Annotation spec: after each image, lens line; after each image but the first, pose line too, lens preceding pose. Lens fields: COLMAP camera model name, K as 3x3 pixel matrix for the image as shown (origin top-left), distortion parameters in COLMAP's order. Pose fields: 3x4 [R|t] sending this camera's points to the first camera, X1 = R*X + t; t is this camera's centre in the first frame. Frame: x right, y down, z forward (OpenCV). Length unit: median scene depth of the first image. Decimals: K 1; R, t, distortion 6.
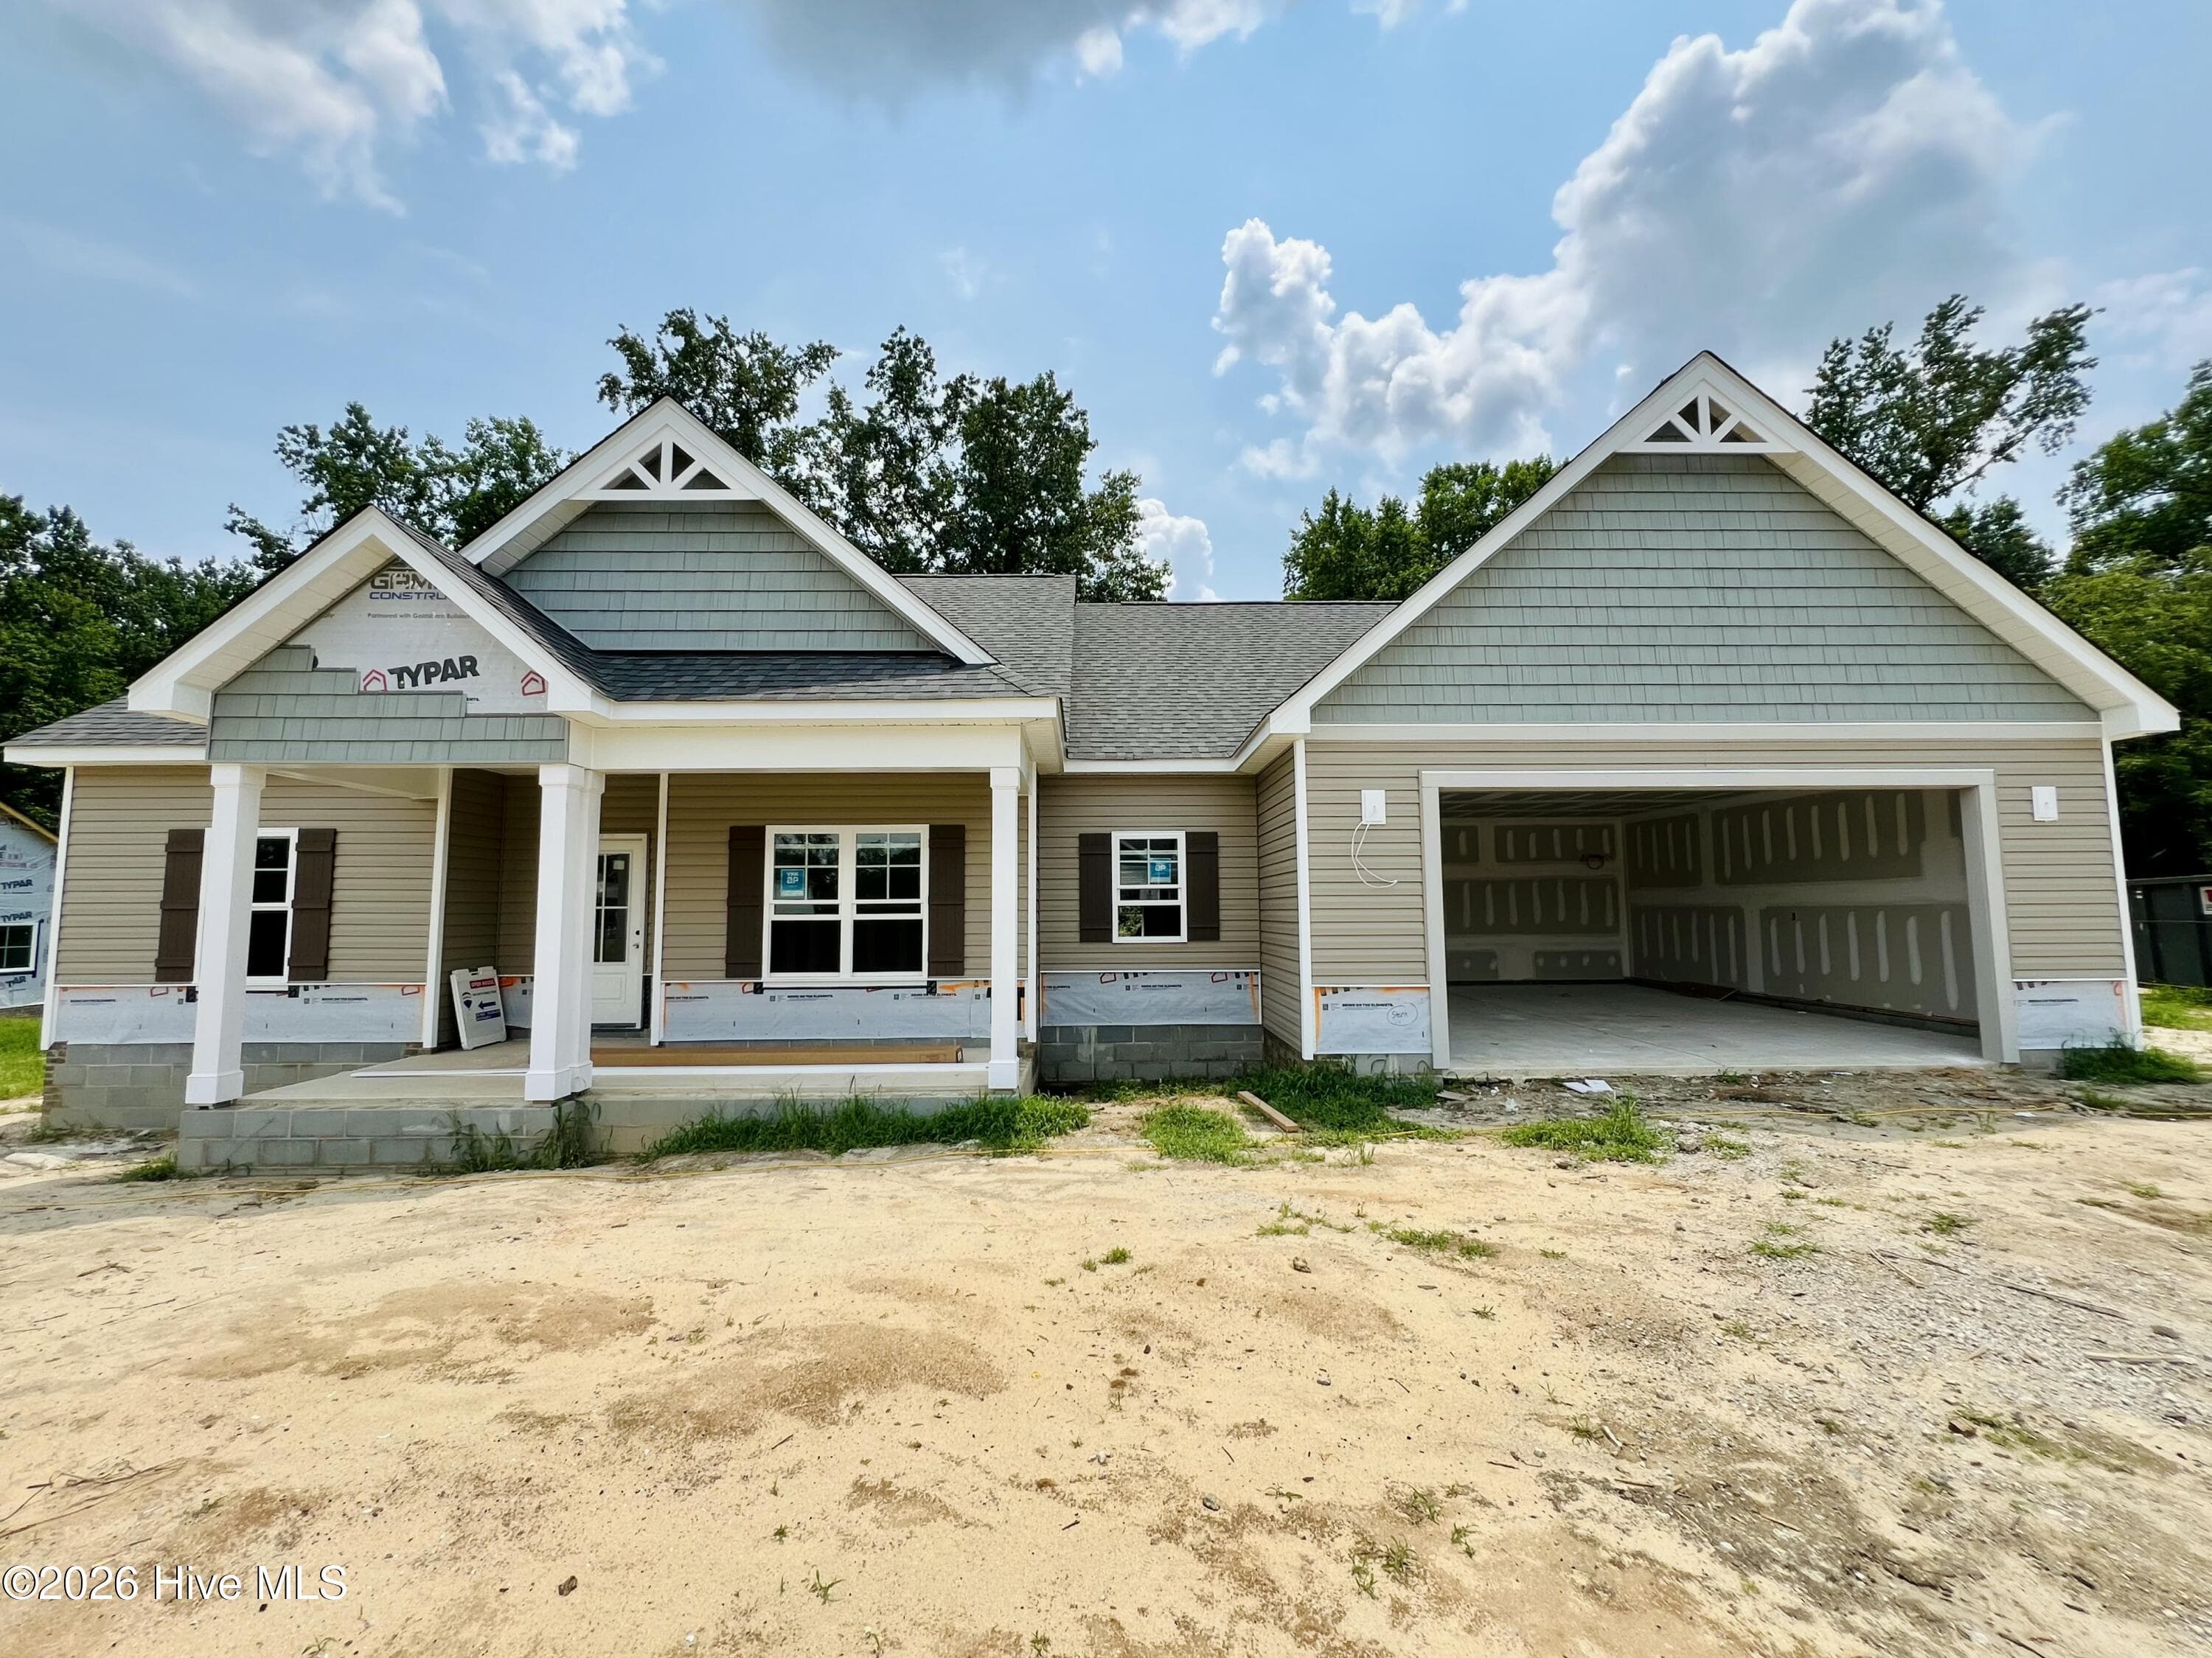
lens RADIAL K [[896.4, 0, 1106.0], [0, 896.4, 829.0], [0, 0, 1]] dist [-0.003739, -0.000436]
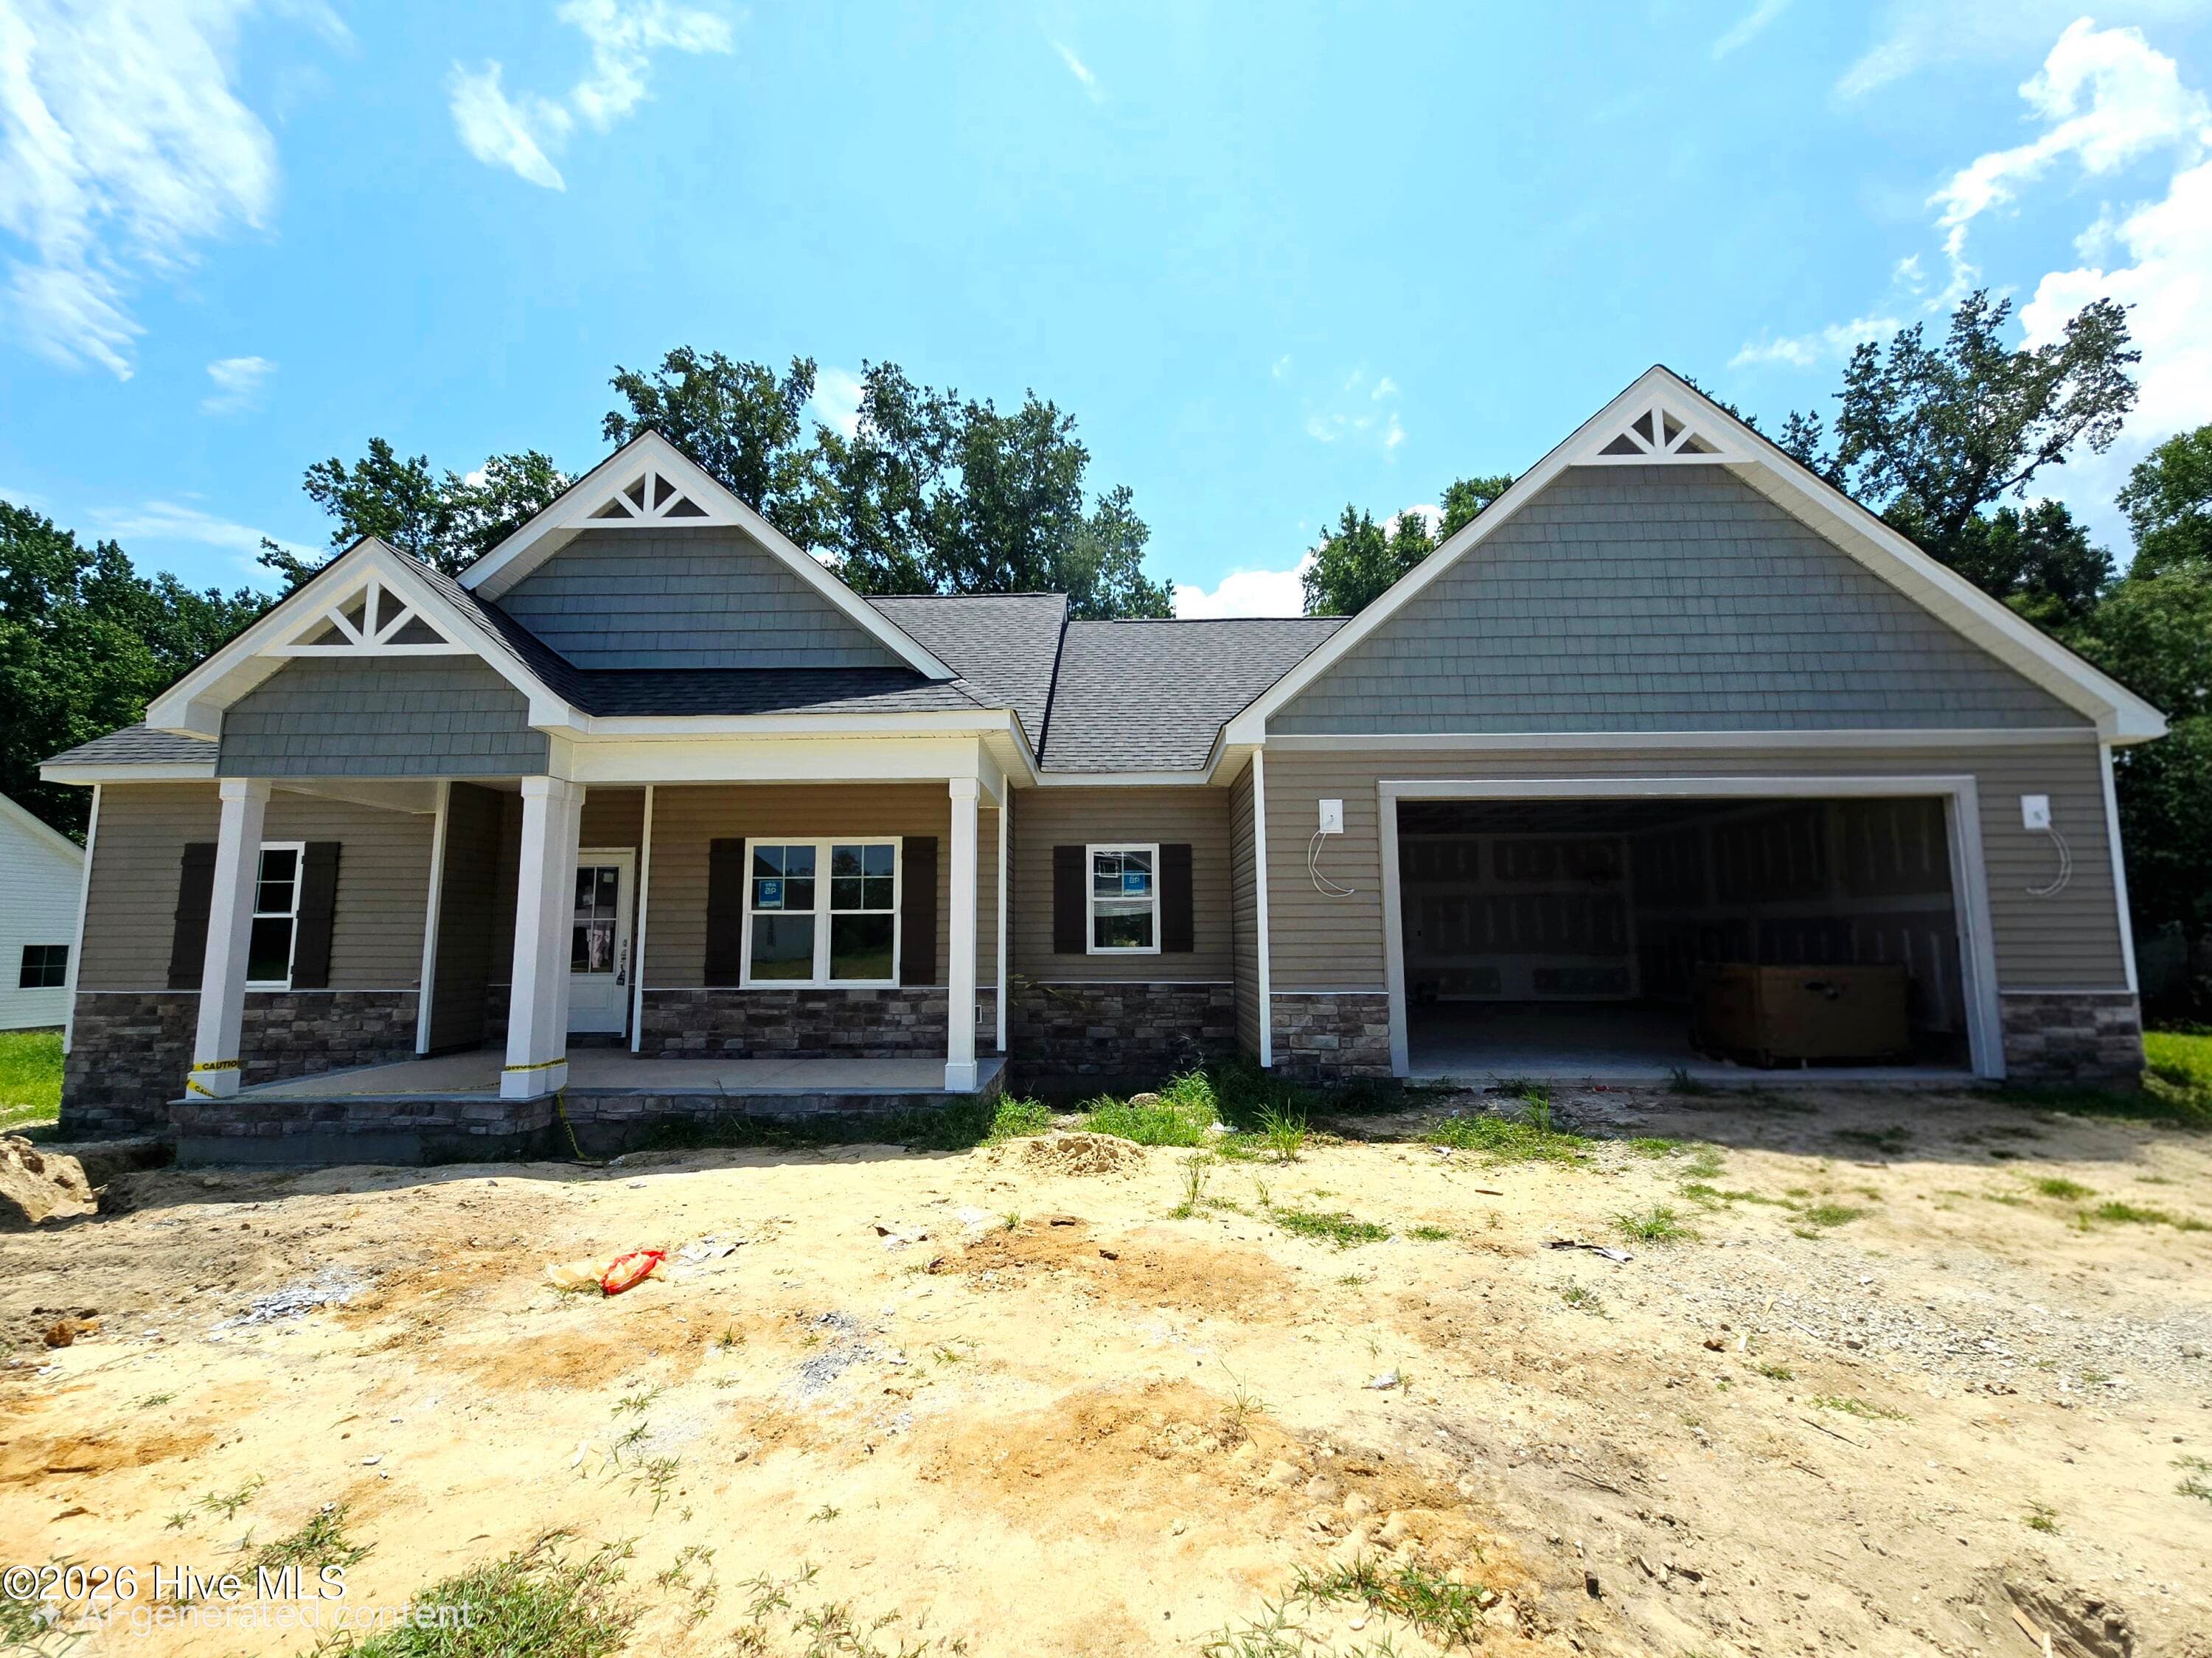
lens RADIAL K [[920.2, 0, 1101.2], [0, 920.2, 823.1], [0, 0, 1]] dist [-0.000993, 0.000502]
pose [[0.999280, -0.003756, -0.037749, 0.073839], [0.002483, 0.999428, -0.033713, 0.016511], [0.037854, 0.033595, 0.998718, -0.045121]]
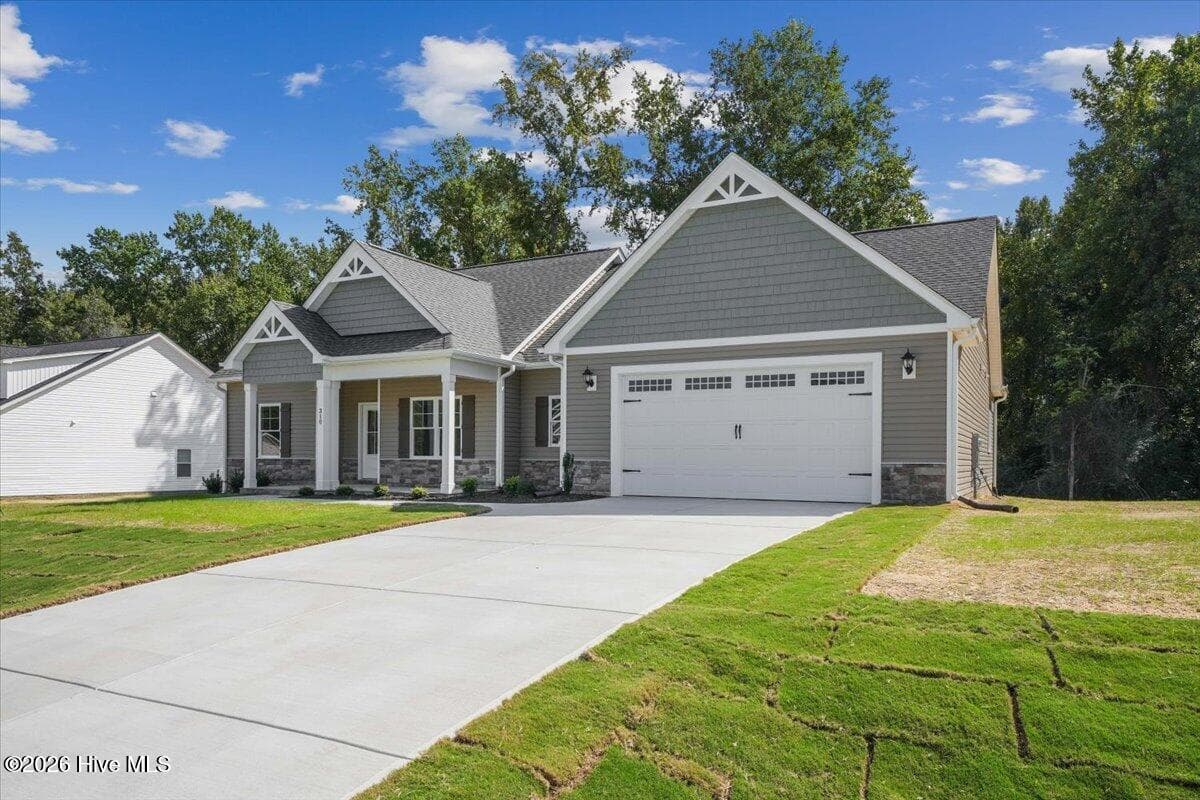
lens RADIAL K [[806.4, 0, 602.5], [0, 806.4, 459.1], [0, 0, 1]] dist [-0.025834, 0.001057]
pose [[0.876701, 0.011856, -0.480890, 1.241064], [0.030466, 0.996321, 0.080107, 0.003910], [0.480070, -0.084880, 0.873114, -0.753623]]
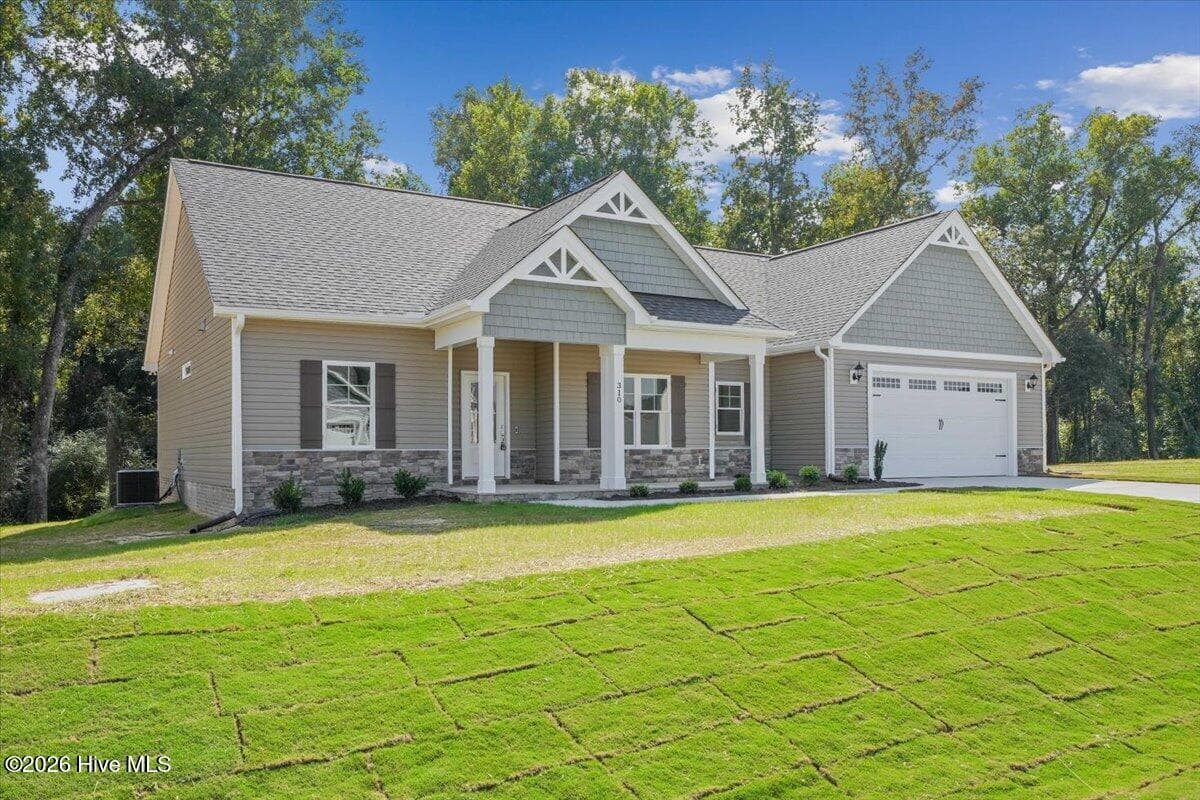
lens RADIAL K [[945.4, 0, 614.4], [0, 945.4, 436.1], [0, 0, 1]] dist [0.001140, 0.000918]
pose [[0.865305, 0.009979, 0.501147, -1.510547], [-0.043824, 0.997479, 0.055808, 0.020054], [-0.499326, -0.070253, 0.863561, -0.902515]]
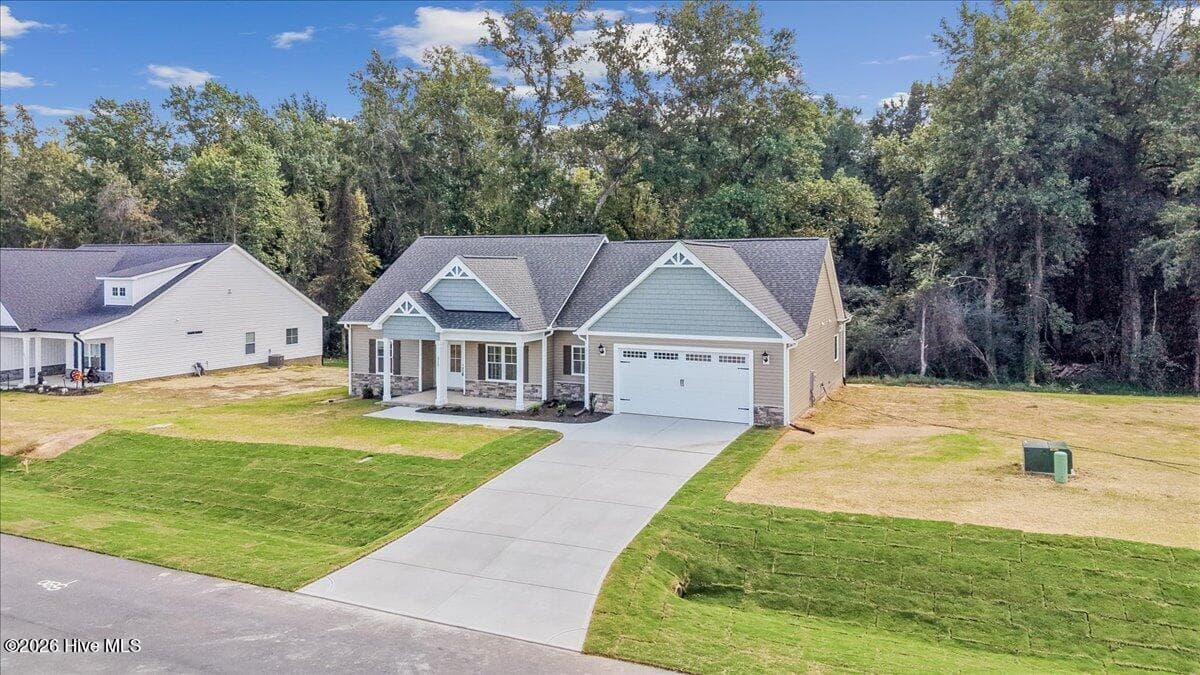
lens RADIAL K [[812.4, 0, 597.8], [0, 812.4, 266.6], [0, 0, 1]] dist [0.072023, -0.154762]
pose [[0.910004, 0.007242, -0.414535, 1.752200], [0.033246, 0.995353, 0.090372, -0.724620], [0.413263, -0.096020, 0.905535, -2.289568]]
